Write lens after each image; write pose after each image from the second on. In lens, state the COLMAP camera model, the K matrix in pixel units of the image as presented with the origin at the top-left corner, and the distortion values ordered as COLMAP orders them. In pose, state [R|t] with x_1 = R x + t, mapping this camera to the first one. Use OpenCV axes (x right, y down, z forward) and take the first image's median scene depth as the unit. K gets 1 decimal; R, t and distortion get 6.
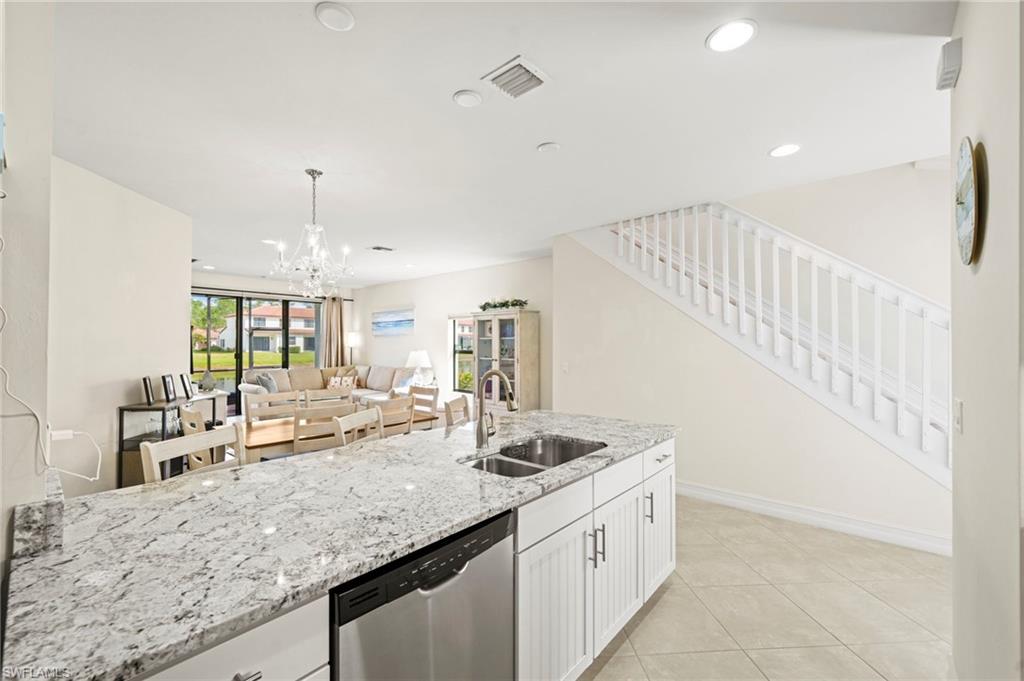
lens RADIAL K [[423.3, 0, 509.2], [0, 423.3, 342.7], [0, 0, 1]] dist [-0.001070, 0.000006]
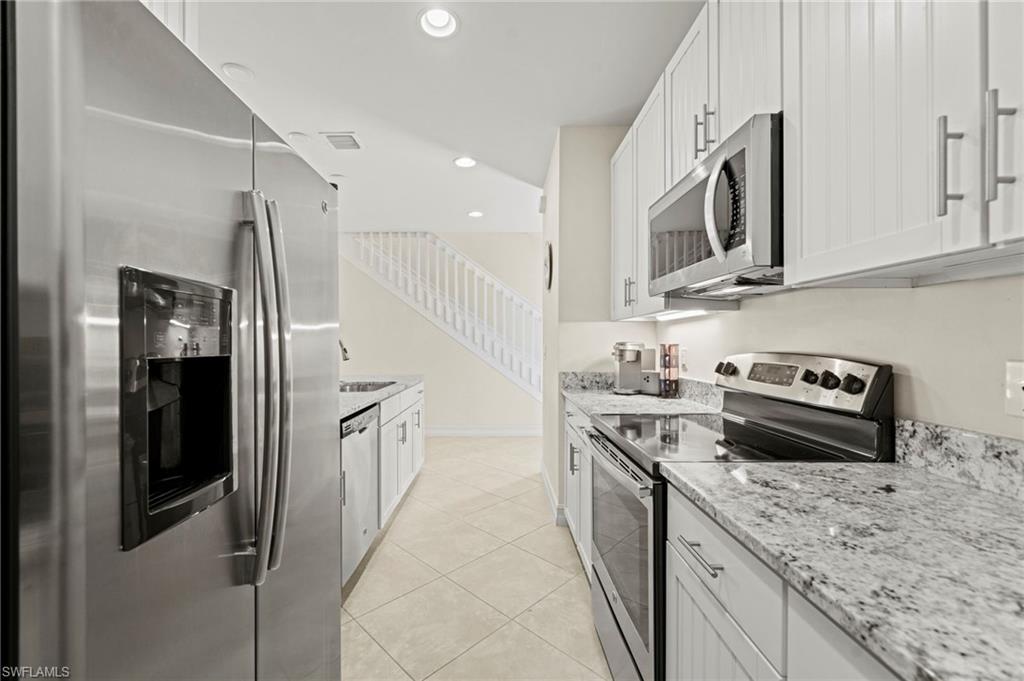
lens RADIAL K [[423.3, 0, 513.5], [0, 423.3, 342.5], [0, 0, 1]] dist [-0.001070, 0.000006]
pose [[0.735205, -0.000268, 0.677845, -0.553710], [-0.000324, 1.000000, 0.000746, 0.092183], [-0.677845, -0.000768, 0.735204, -0.512250]]
